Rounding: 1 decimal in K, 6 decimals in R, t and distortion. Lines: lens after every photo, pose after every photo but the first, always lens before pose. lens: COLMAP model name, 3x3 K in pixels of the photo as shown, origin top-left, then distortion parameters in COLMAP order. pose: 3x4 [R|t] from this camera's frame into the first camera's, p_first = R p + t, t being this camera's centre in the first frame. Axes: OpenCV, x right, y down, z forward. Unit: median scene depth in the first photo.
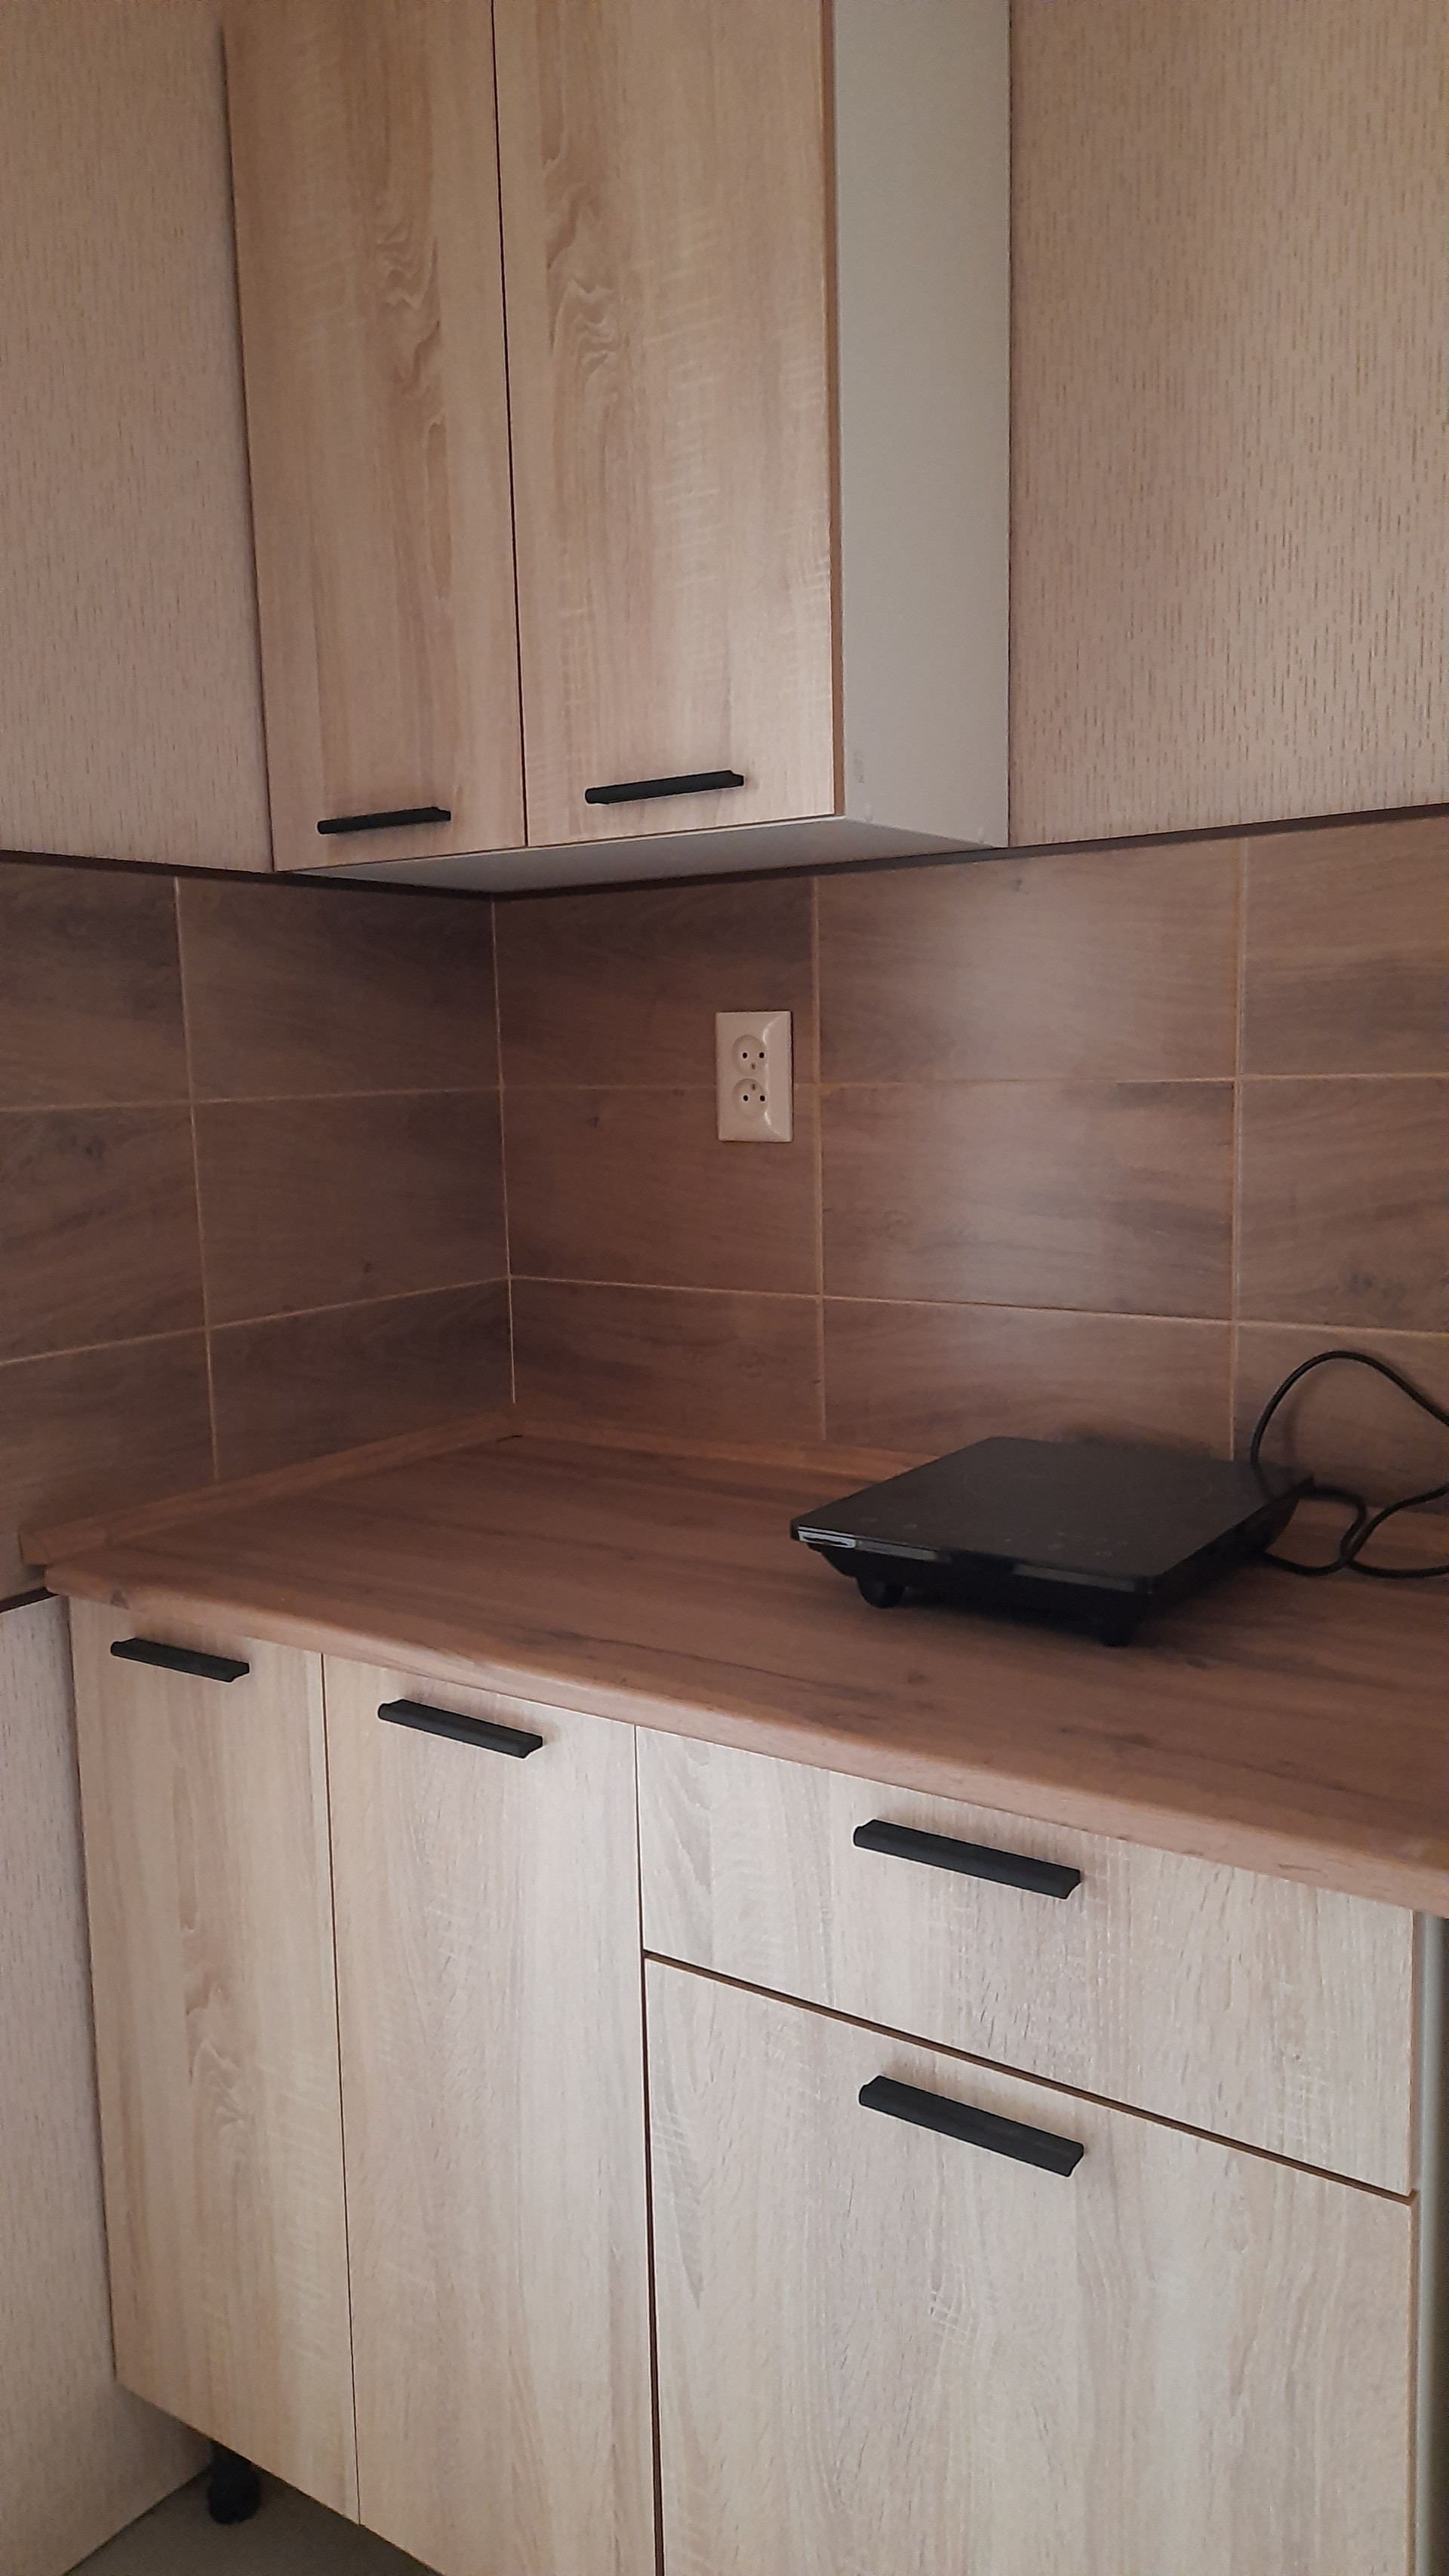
lens RADIAL K [[1872.0, 0, 749.0], [0, 1872.0, 1301.1], [0, 0, 1]] dist [0.057123, -0.058443]
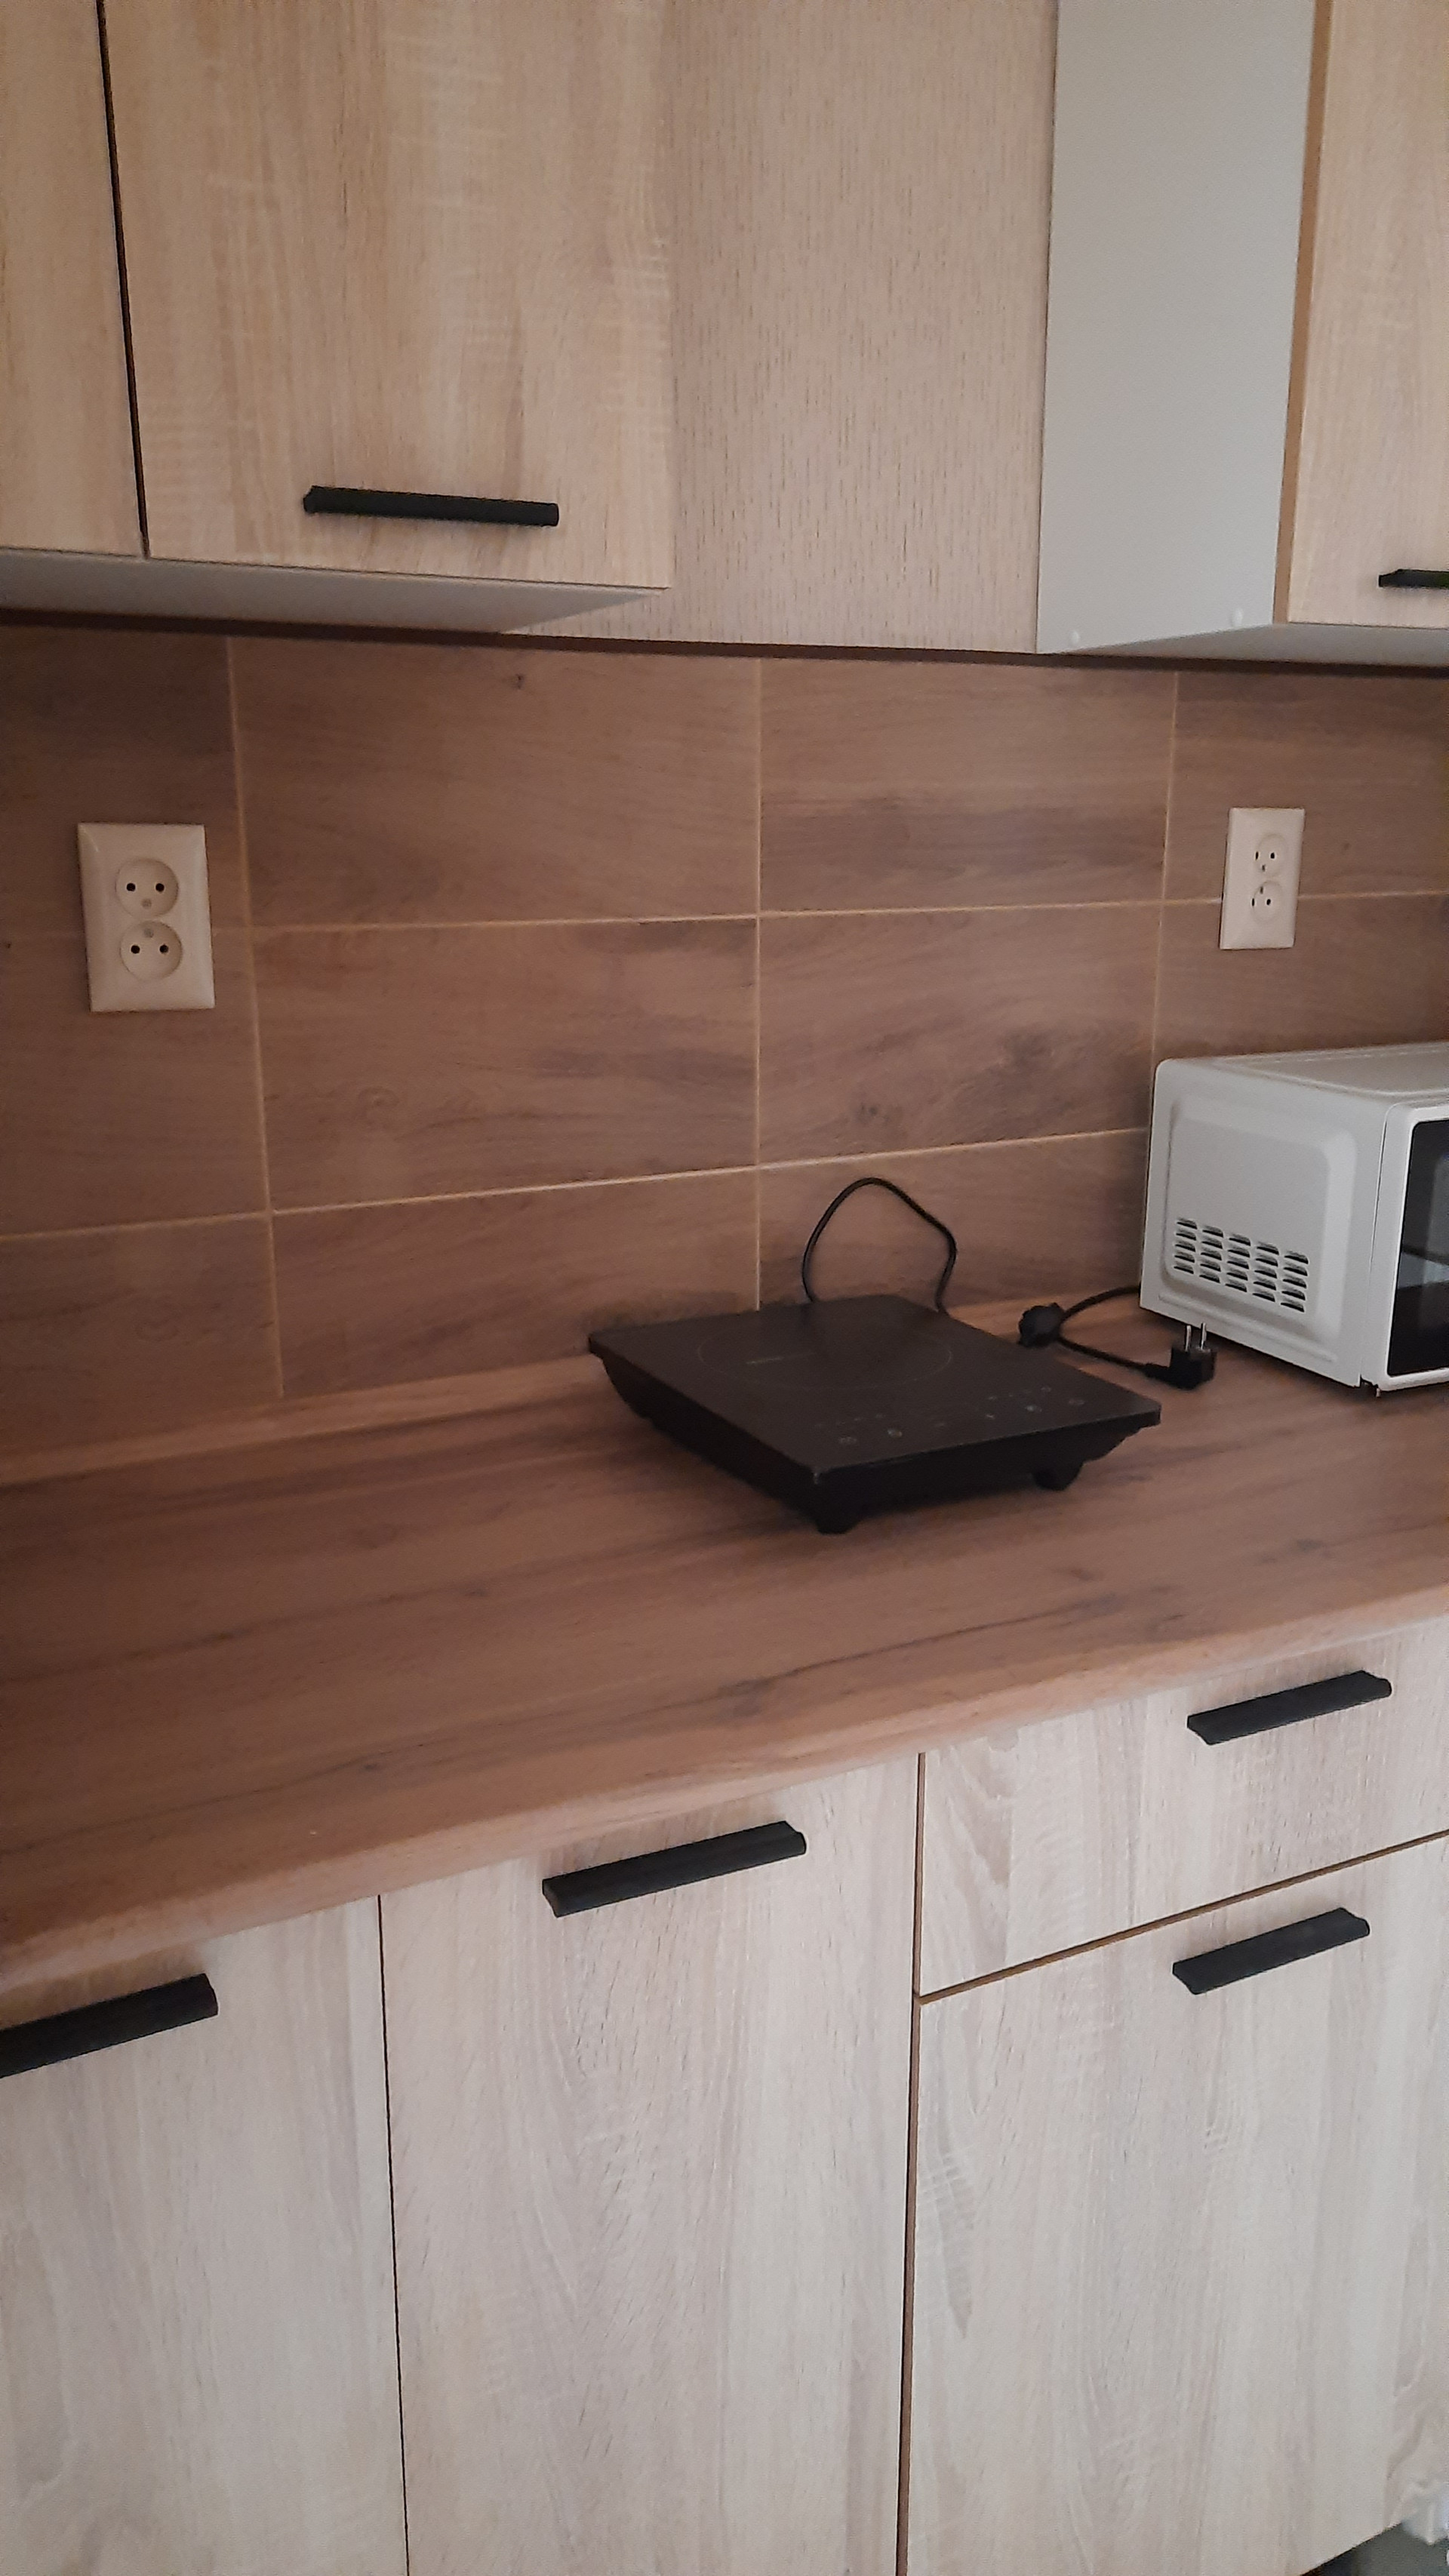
lens RADIAL K [[1872.0, 0, 744.6], [0, 1872.0, 1297.4], [0, 0, 1]] dist [0.057123, -0.058443]
pose [[0.480007, -0.198401, 0.854535, -0.638505], [0.103379, 0.980096, 0.169484, -0.094361], [-0.871152, 0.006987, 0.490963, 0.558761]]
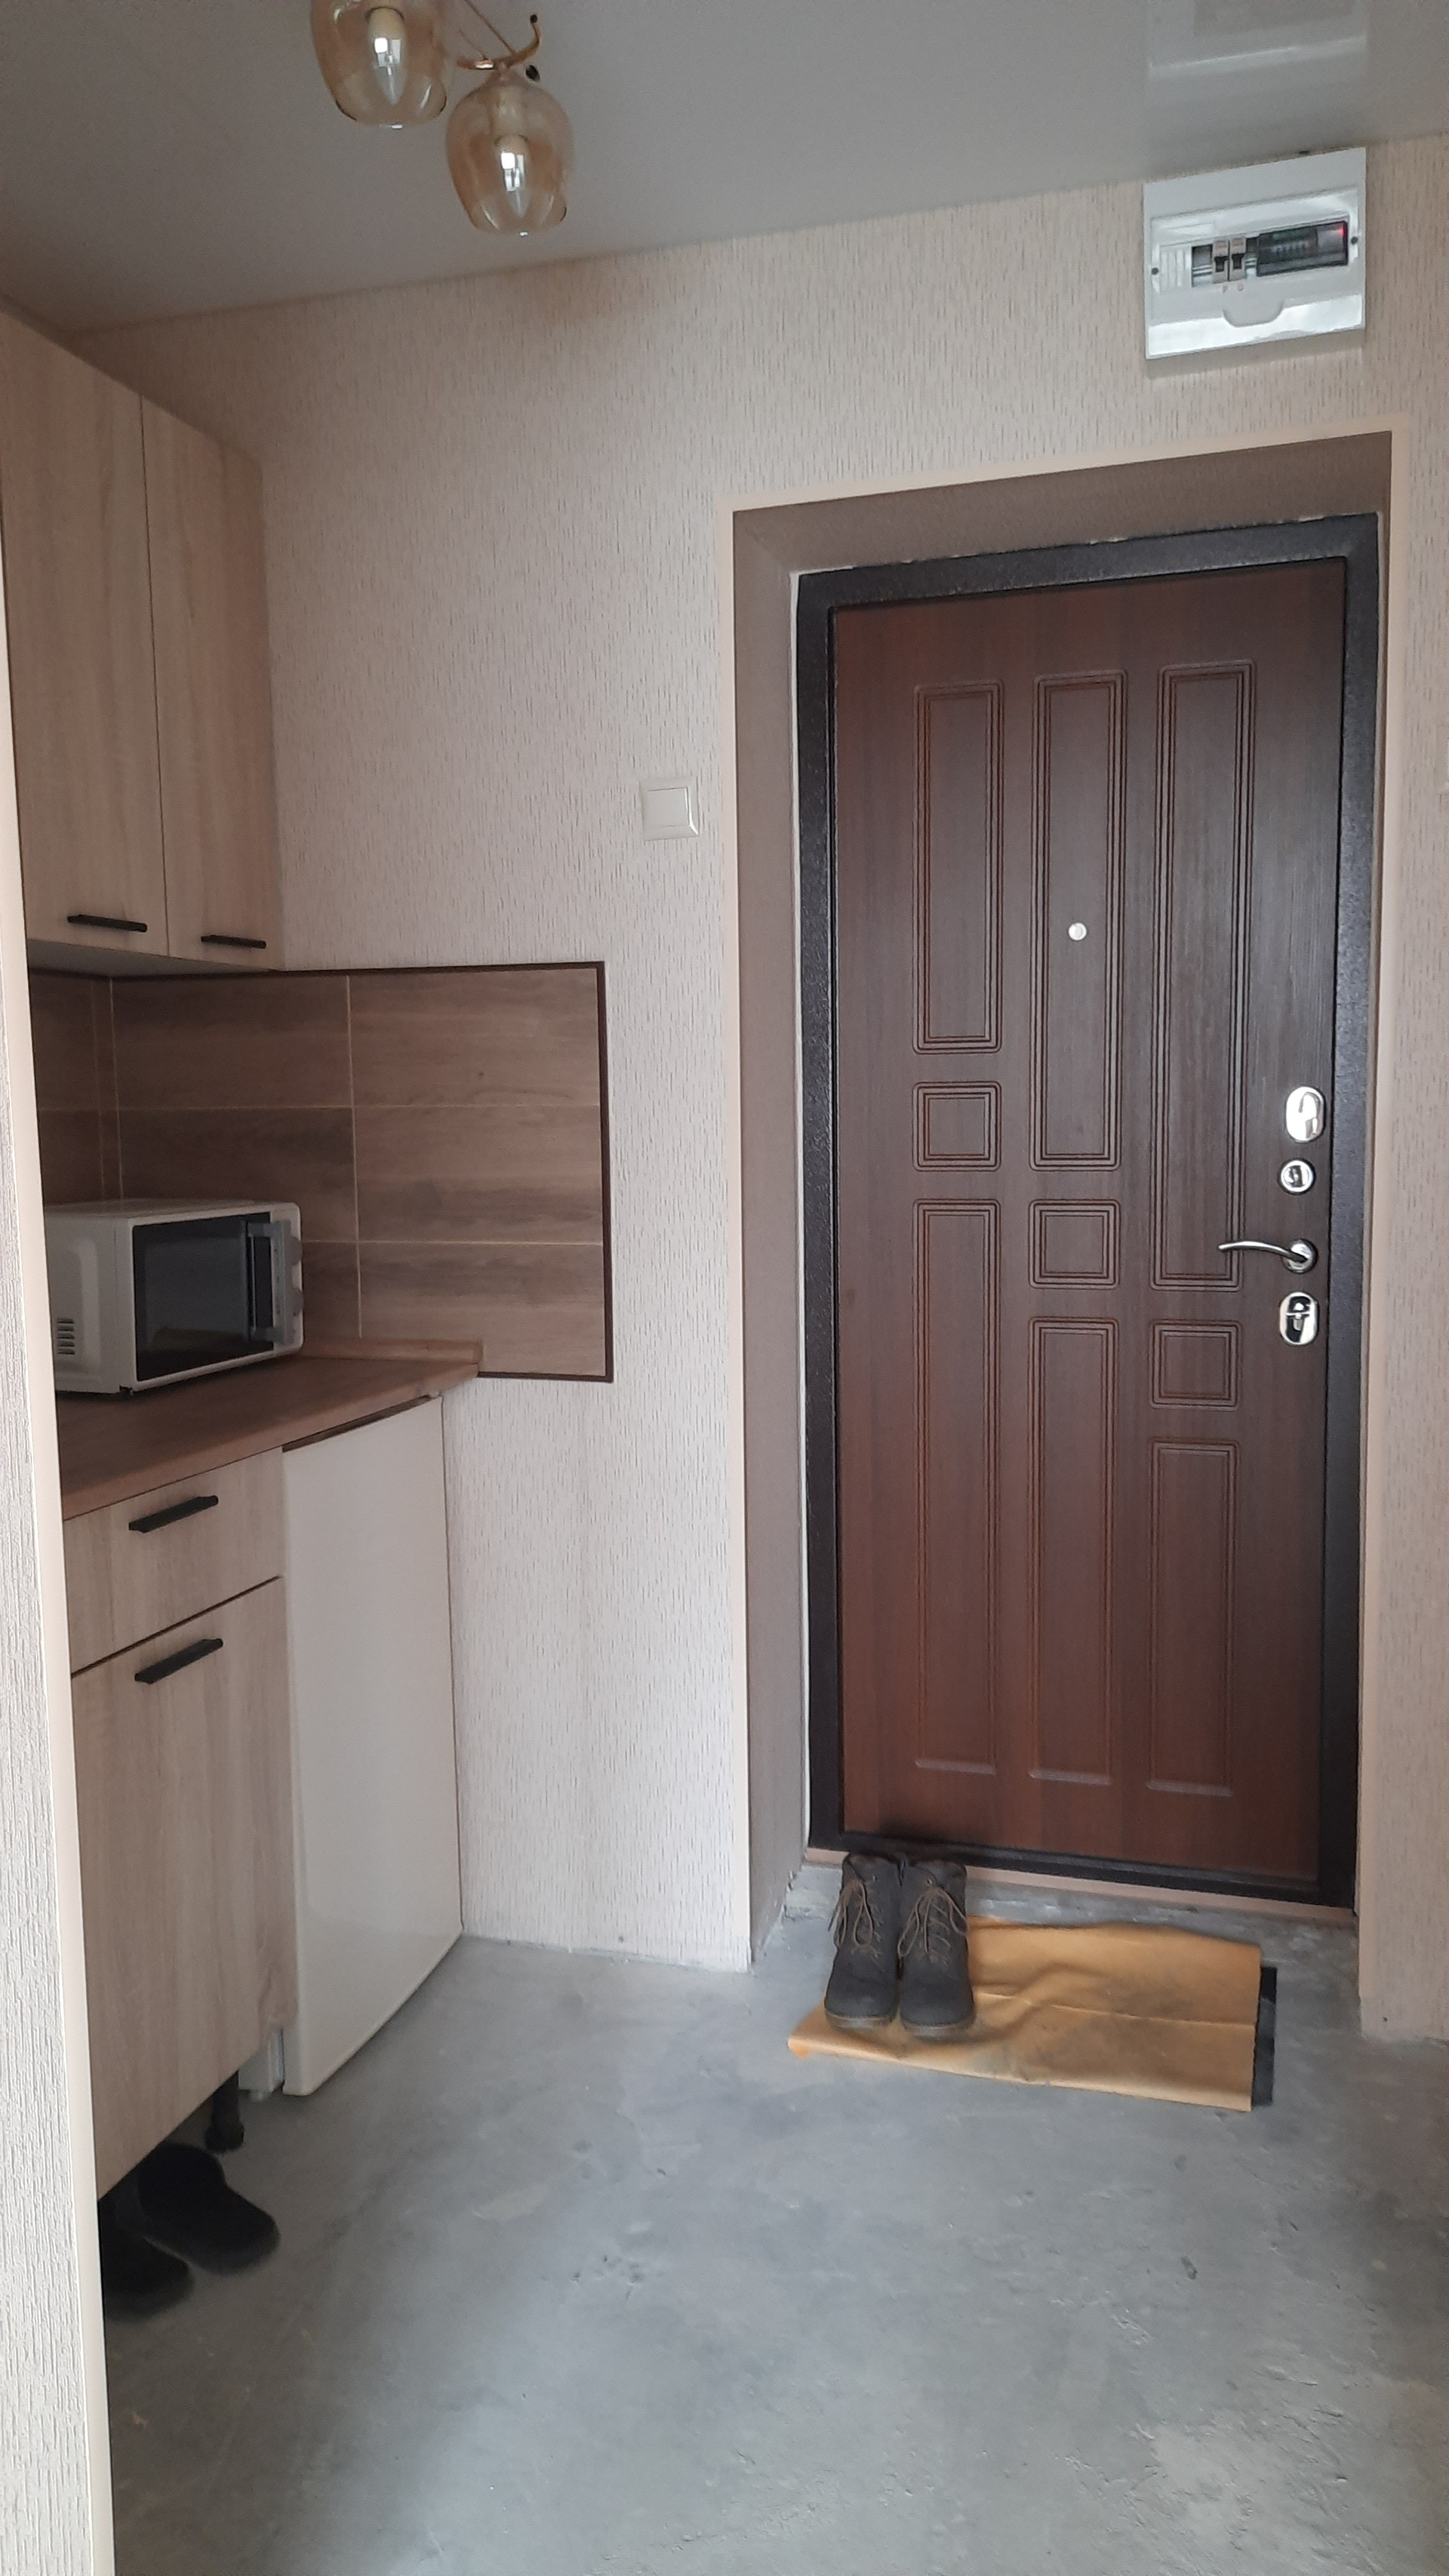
lens RADIAL K [[1872.0, 0, 718.6], [0, 1872.0, 1302.7], [0, 0, 1]] dist [0.057123, -0.058443]
pose [[-0.311966, -0.074781, 0.947146, -1.344903], [0.137991, 0.982761, 0.123043, -0.049347], [-0.940019, 0.169083, -0.296269, 0.749341]]
